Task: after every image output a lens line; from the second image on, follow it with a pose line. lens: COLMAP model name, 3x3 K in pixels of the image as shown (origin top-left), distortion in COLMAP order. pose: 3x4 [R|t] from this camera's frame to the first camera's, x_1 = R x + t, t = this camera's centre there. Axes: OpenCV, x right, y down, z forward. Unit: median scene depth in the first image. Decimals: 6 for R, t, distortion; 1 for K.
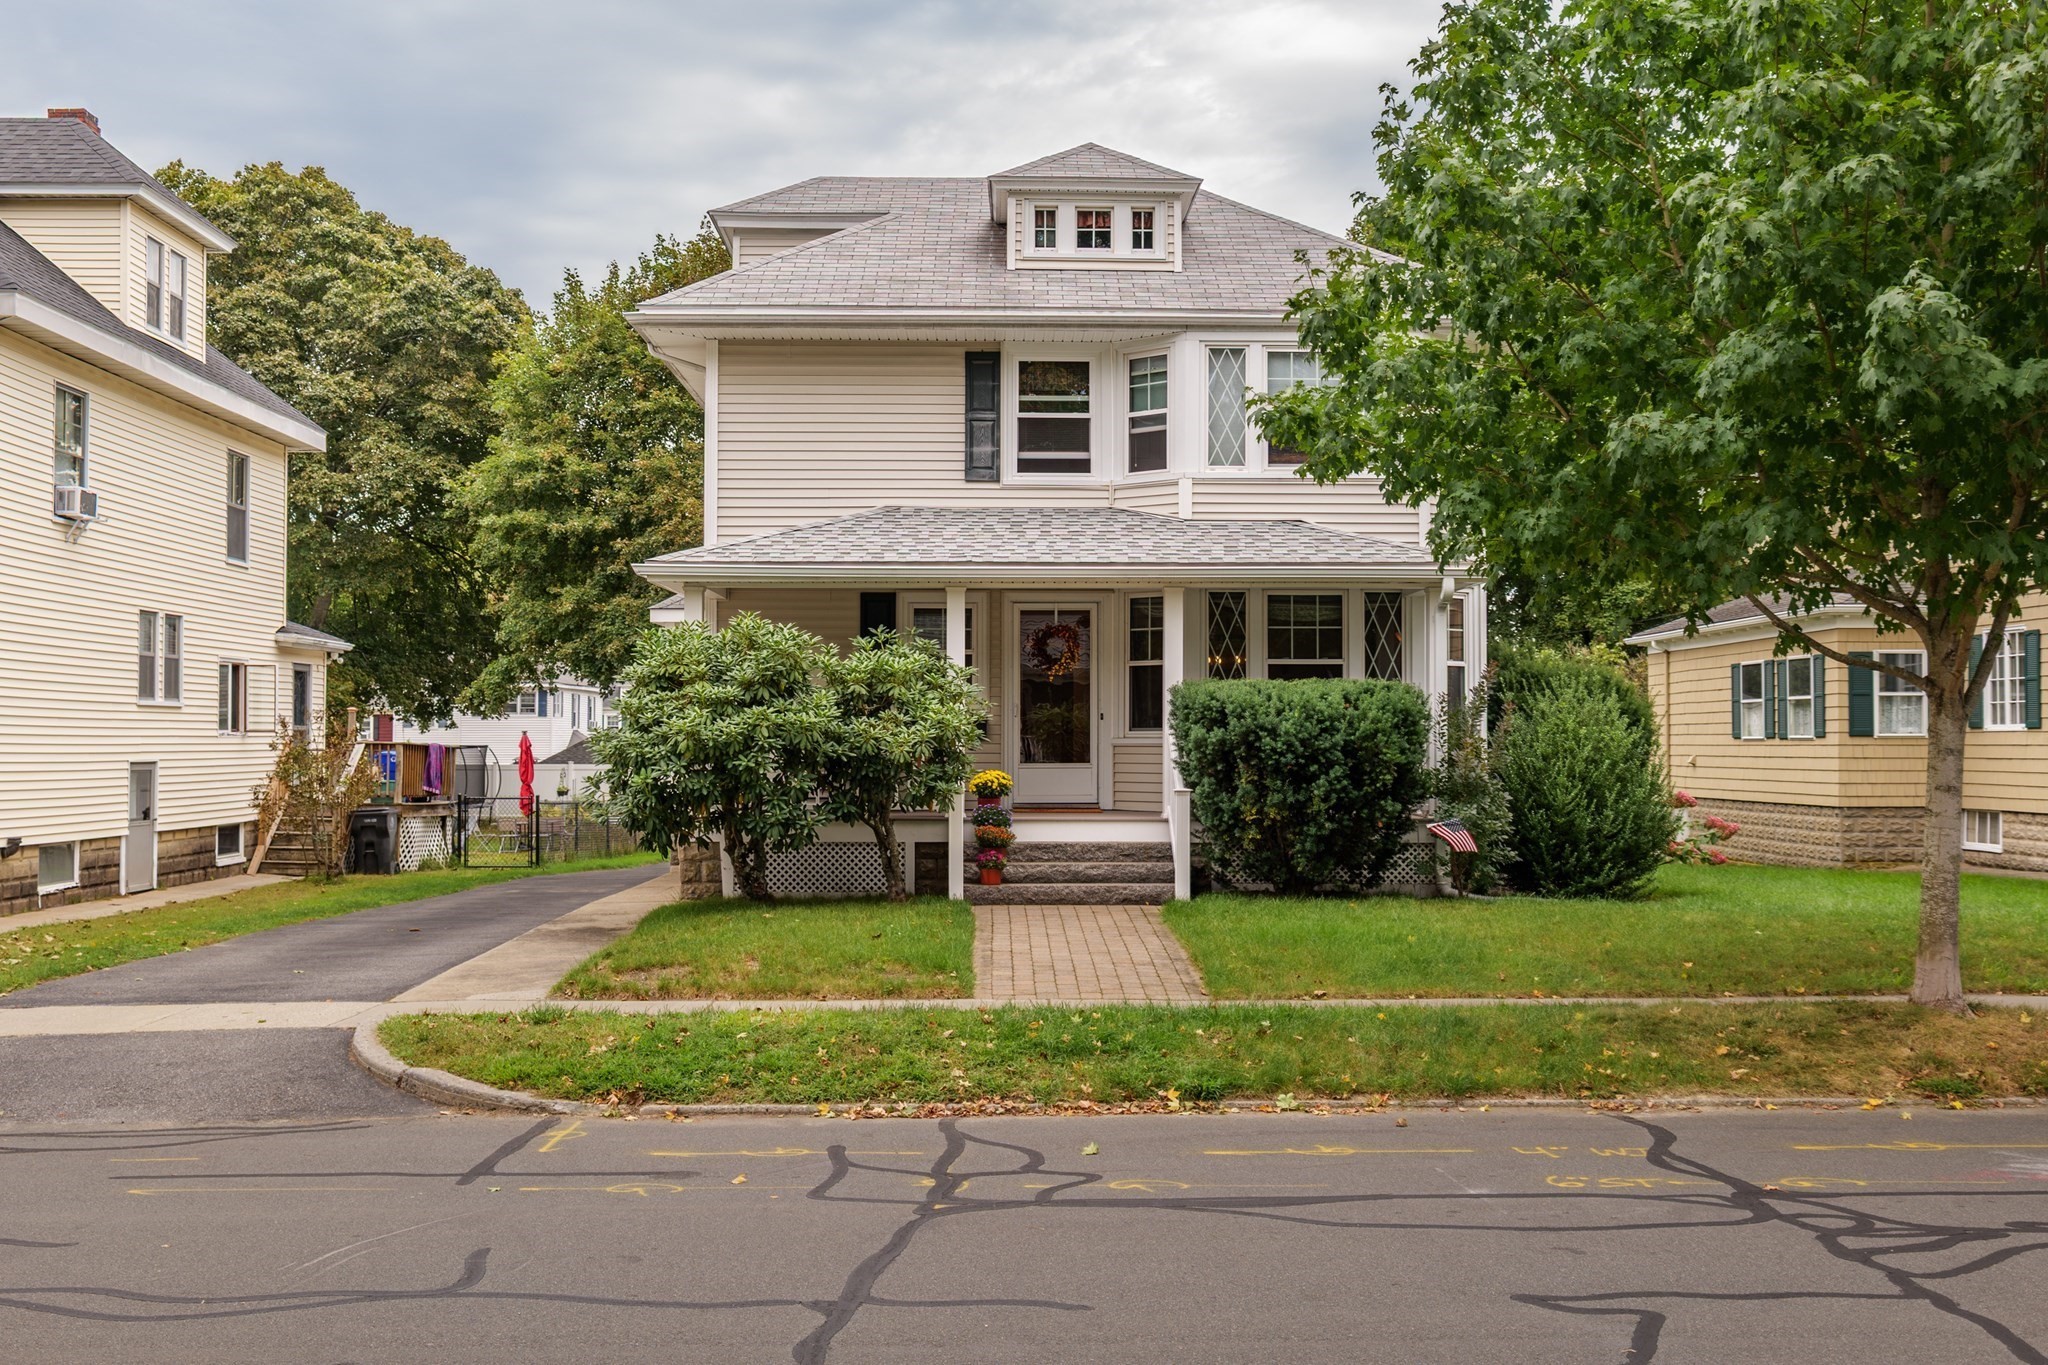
lens RADIAL K [[1991.1, 0, 1024.0], [0, 1991.1, 682.5], [0, 0, 1]] dist [0.010504, 0.019036]
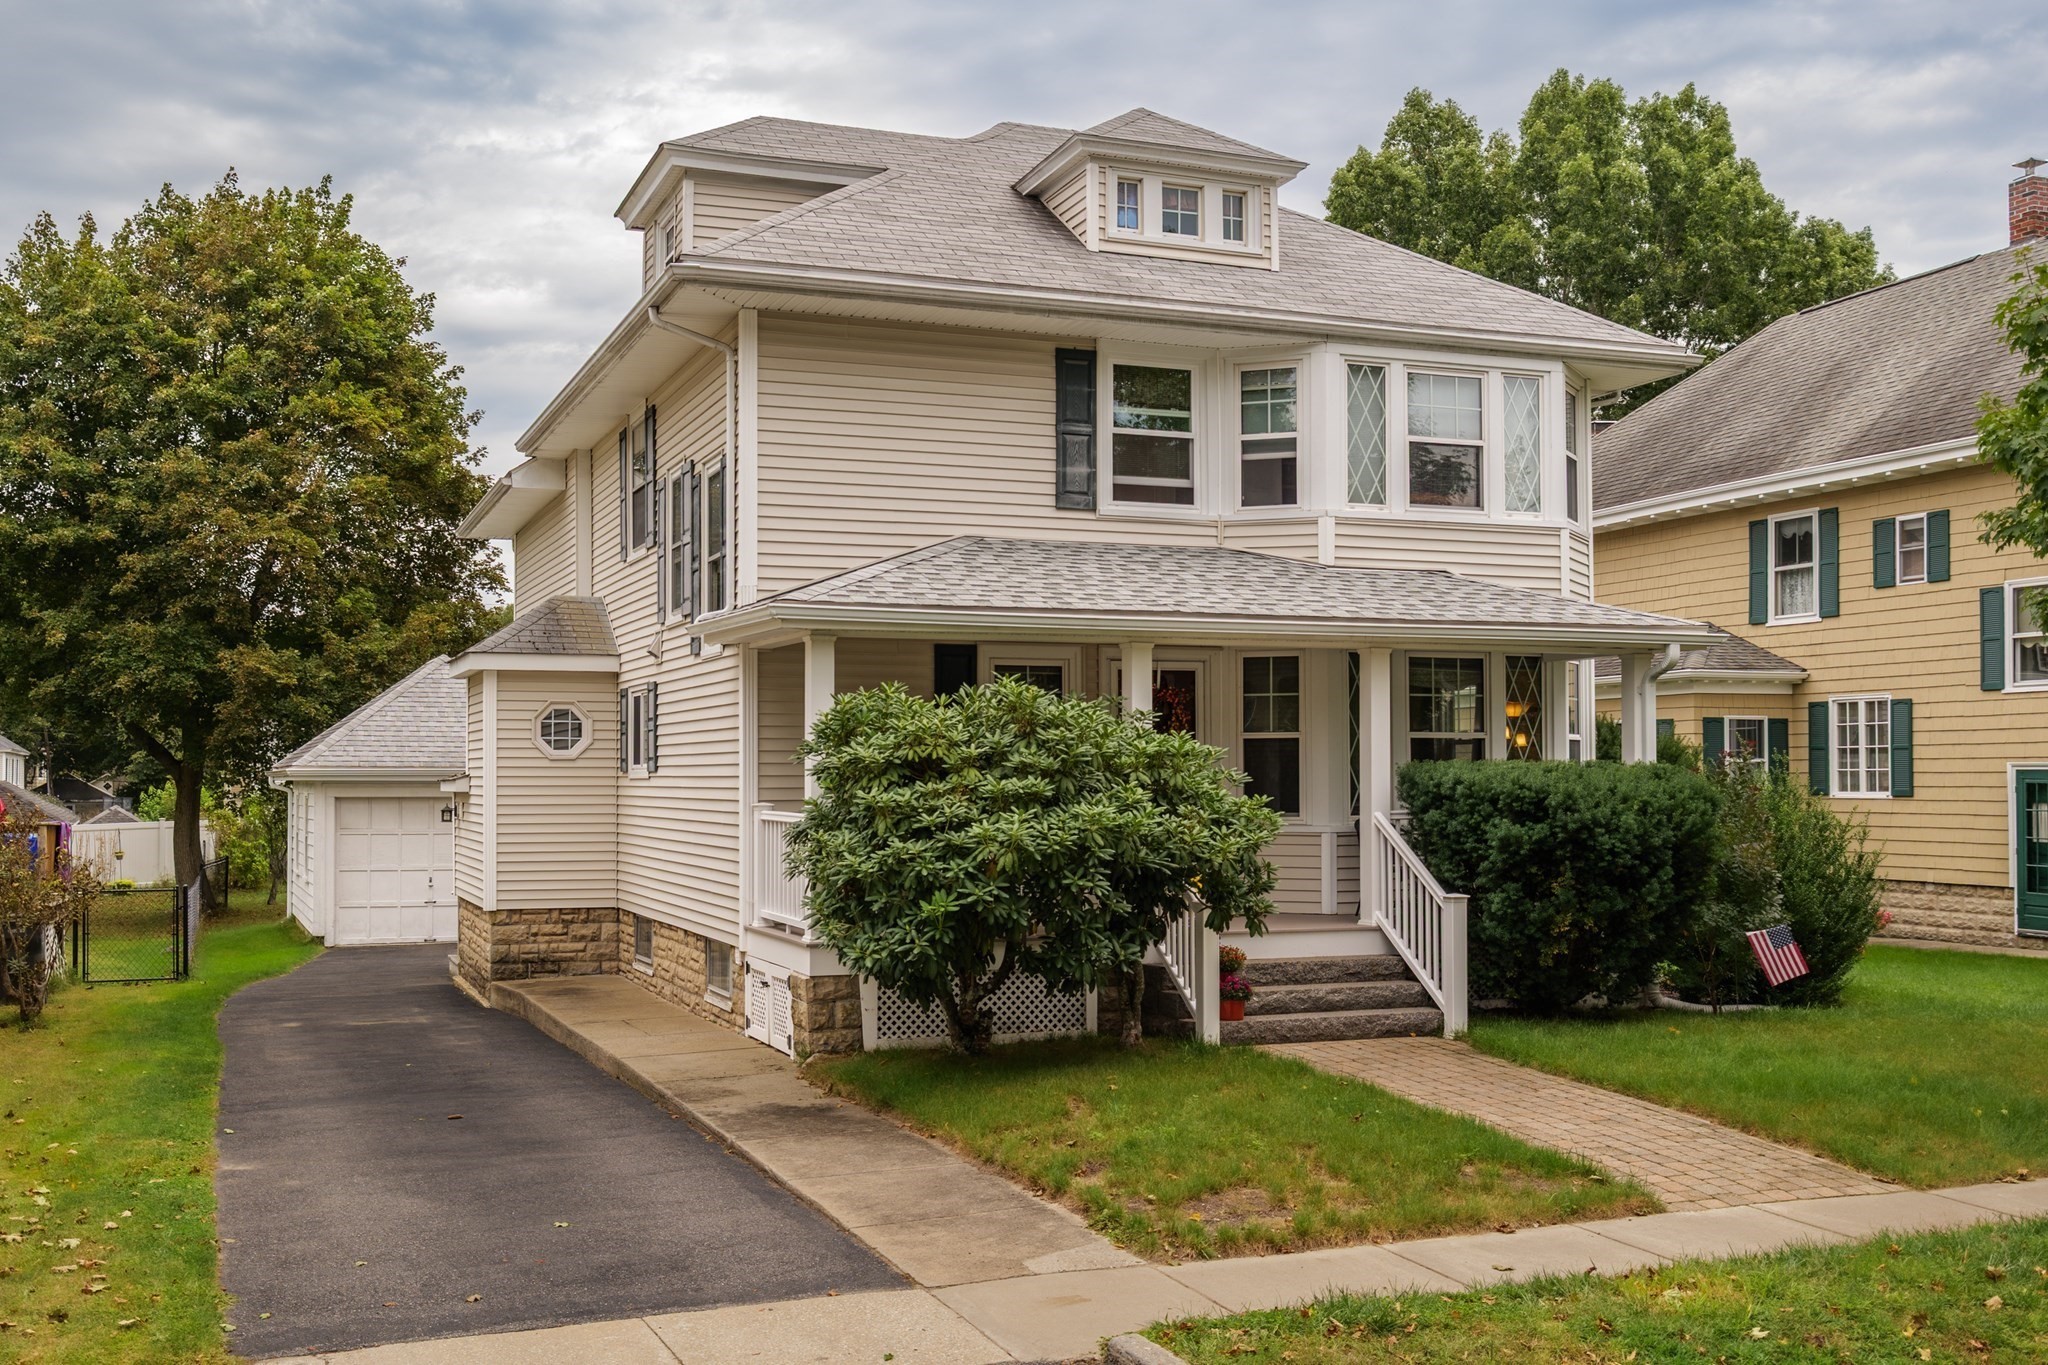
lens RADIAL K [[2006.1, 0, 994.2], [0, 2006.1, 745.1], [0, 0, 1]] dist [0.001304, -0.002732]
pose [[0.940063, 0.001846, 0.340995, -0.329963], [-0.006382, 0.999905, 0.012180, -0.015083], [-0.340941, -0.013626, 0.939986, 0.243374]]
